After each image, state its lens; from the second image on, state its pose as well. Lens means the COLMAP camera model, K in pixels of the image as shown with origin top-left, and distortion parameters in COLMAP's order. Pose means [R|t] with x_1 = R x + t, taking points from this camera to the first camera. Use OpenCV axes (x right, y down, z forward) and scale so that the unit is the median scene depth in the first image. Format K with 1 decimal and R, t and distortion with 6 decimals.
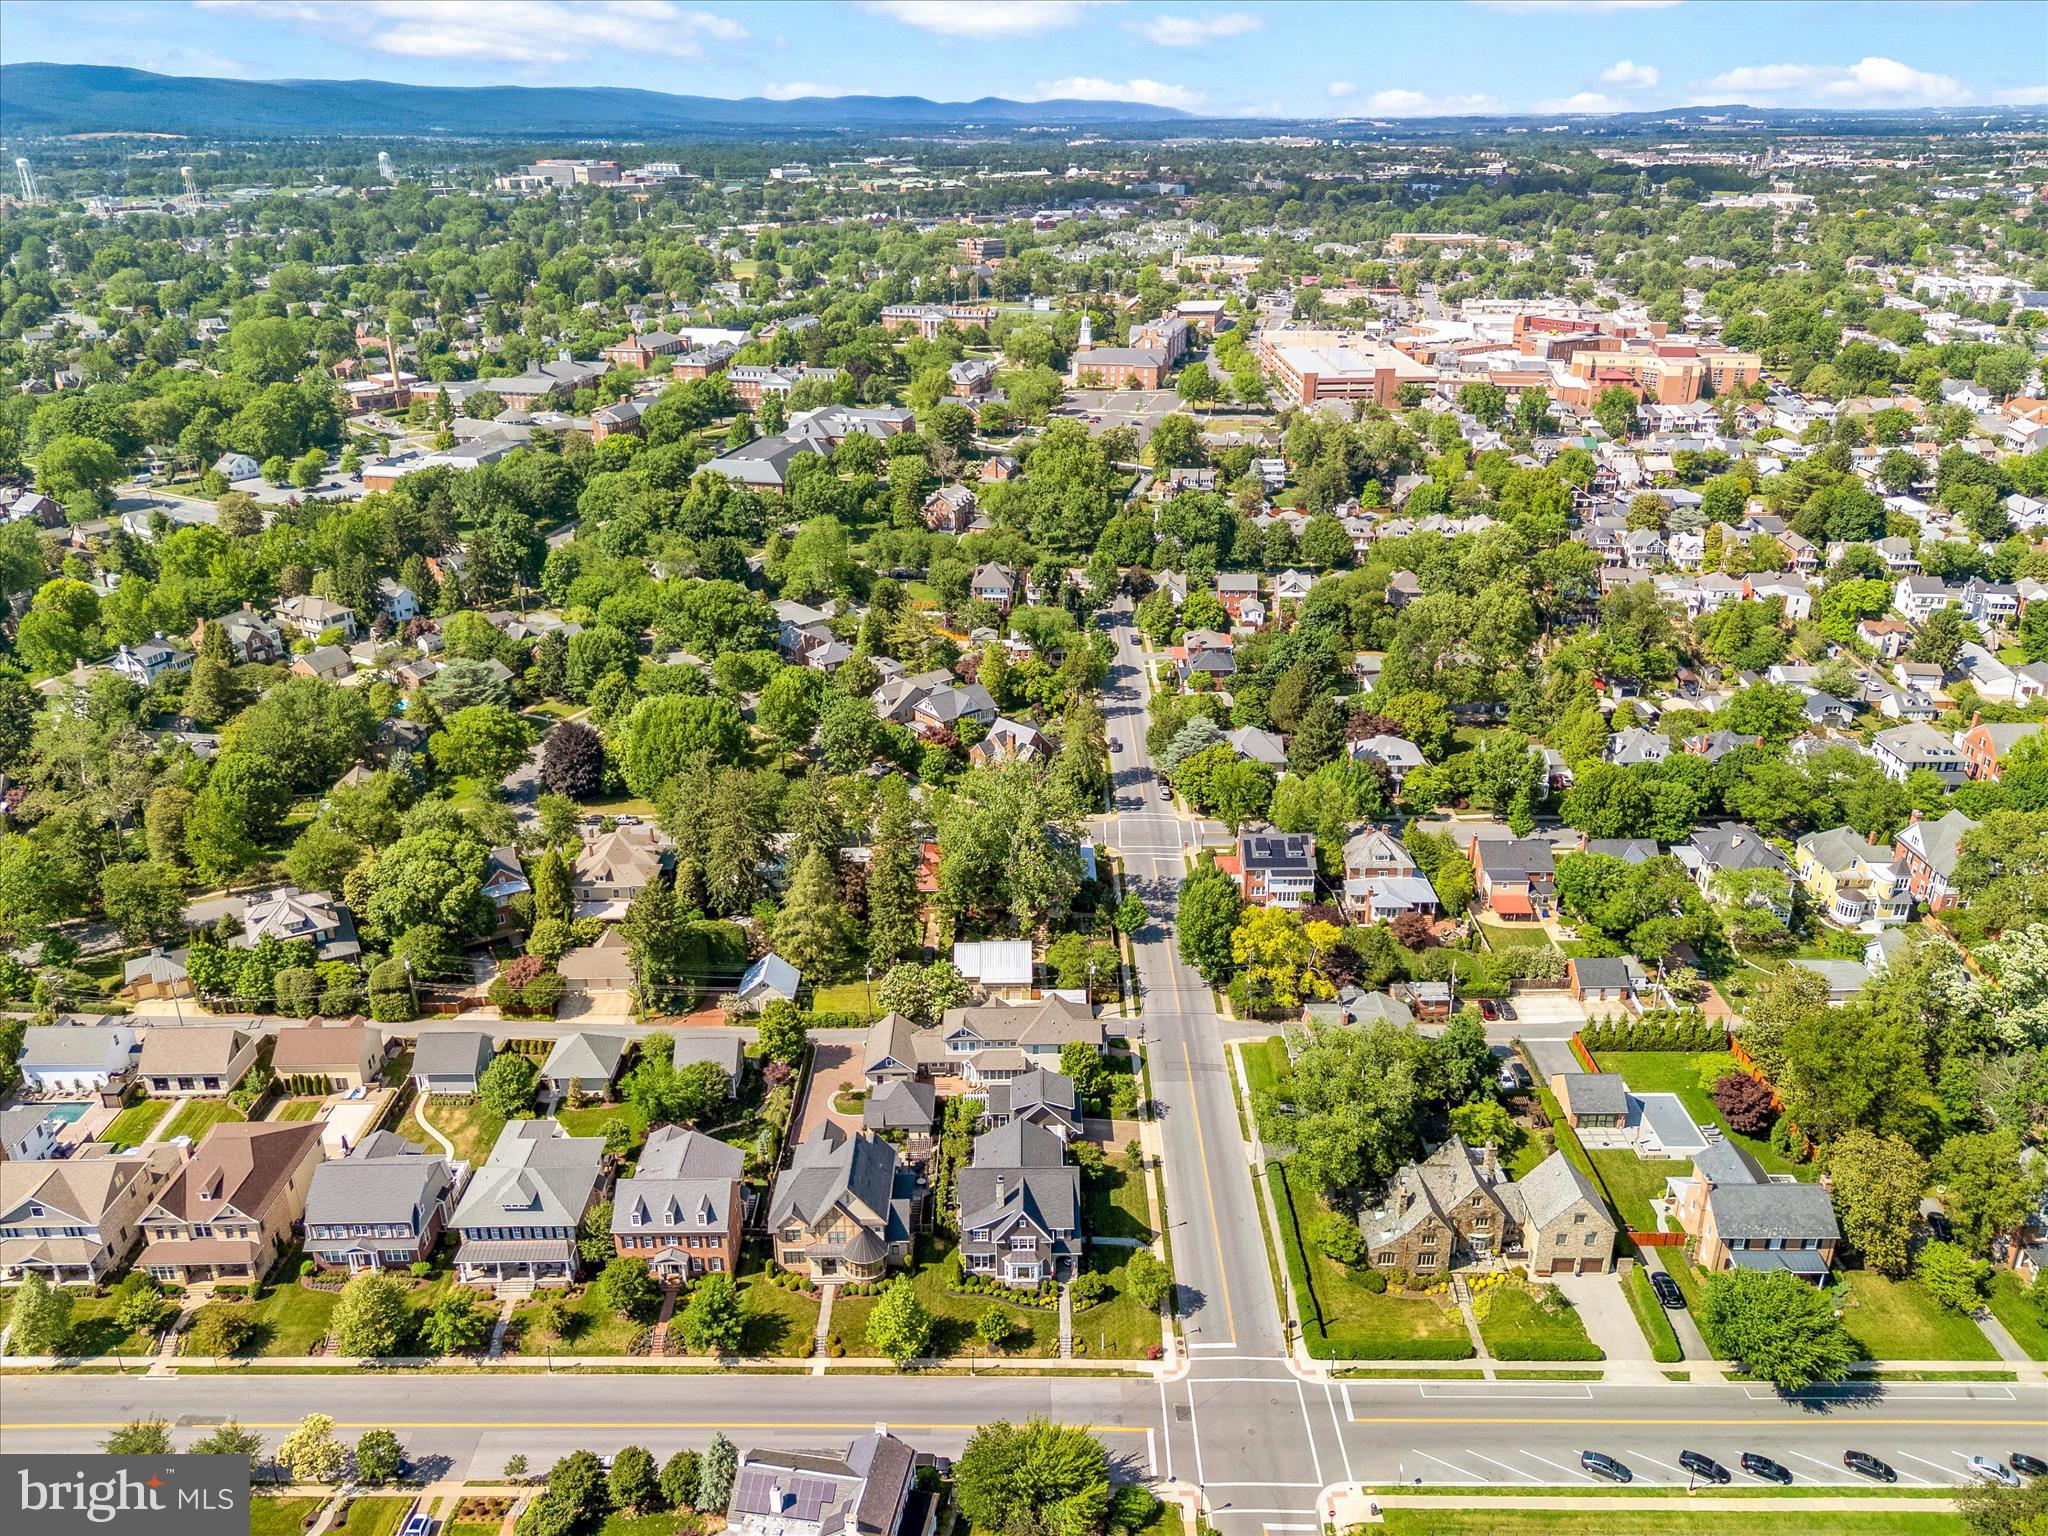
lens RADIAL K [[1533.2, 0, 1008.5], [0, 1533.2, 715.0], [0, 0, 1]] dist [0.060075, -0.058685]
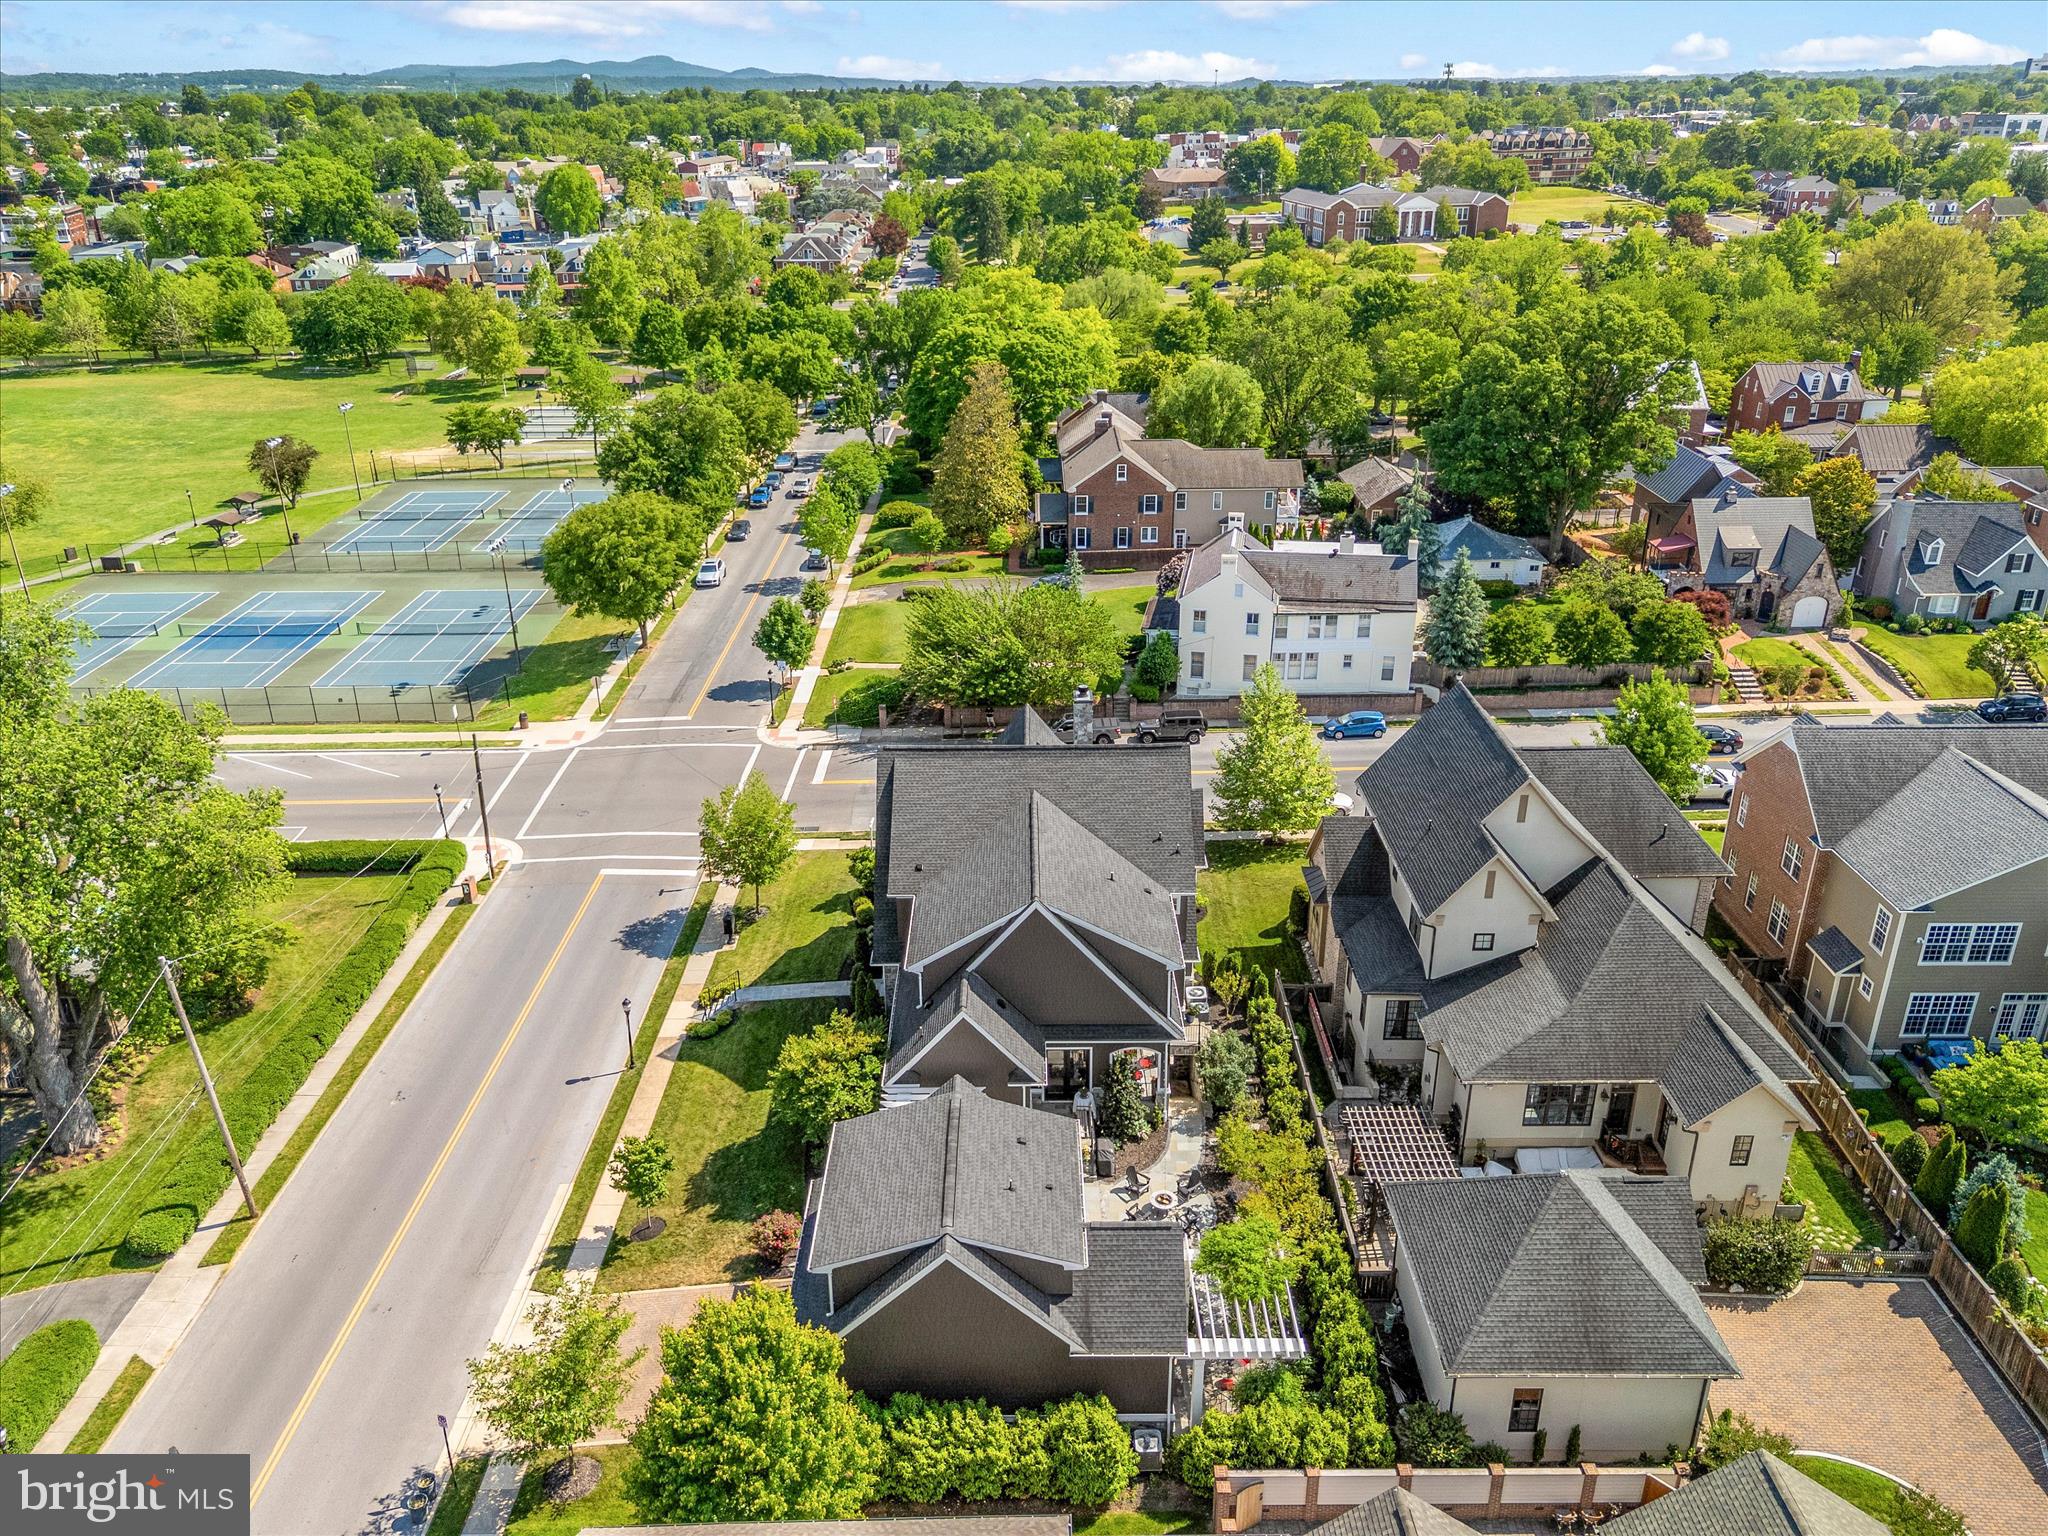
lens RADIAL K [[1502.0, 0, 1024.0], [0, 1502.0, 753.7], [0, 0, 1]] dist [0.062256, -0.055637]
pose [[-0.999903, 0.013132, -0.004611, 0.011861], [0.005832, 0.696182, 0.717842, 0.030258], [0.012637, 0.717746, -0.696191, 1.228833]]
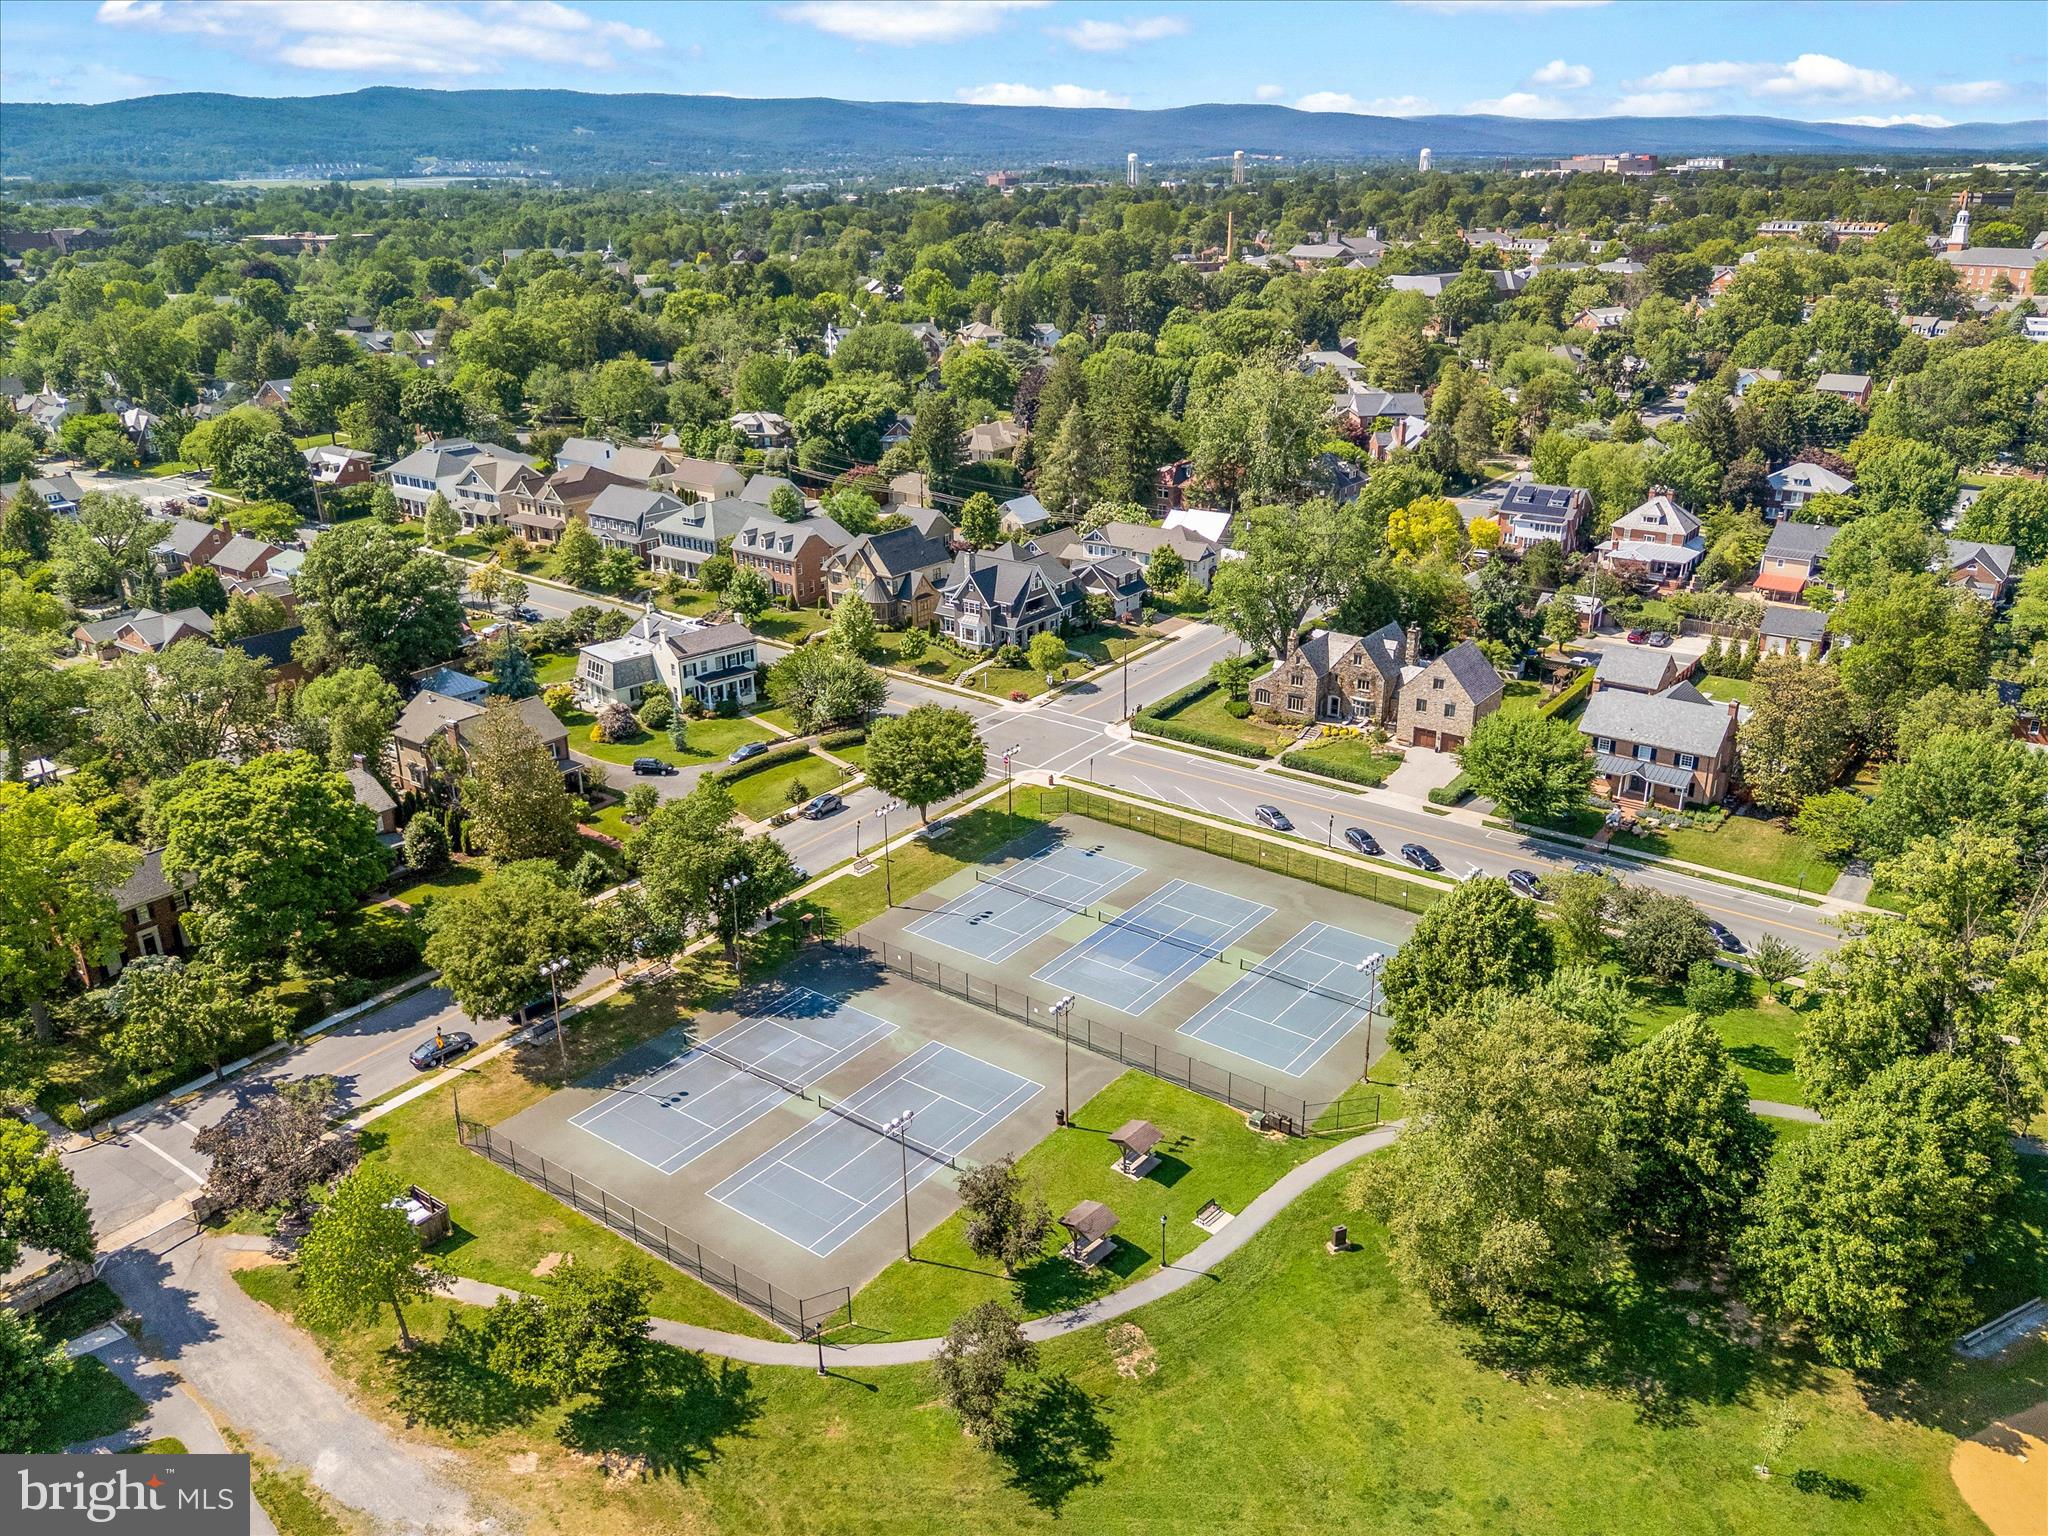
lens RADIAL K [[1533.2, 0, 1033.2], [0, 1533.2, 768.6], [0, 0, 1]] dist [0.060075, -0.058685]
pose [[0.799055, 0.215655, -0.561252, 0.698224], [-0.214661, 0.974267, 0.068739, 0.355155], [0.561633, 0.065553, 0.824786, 0.066082]]
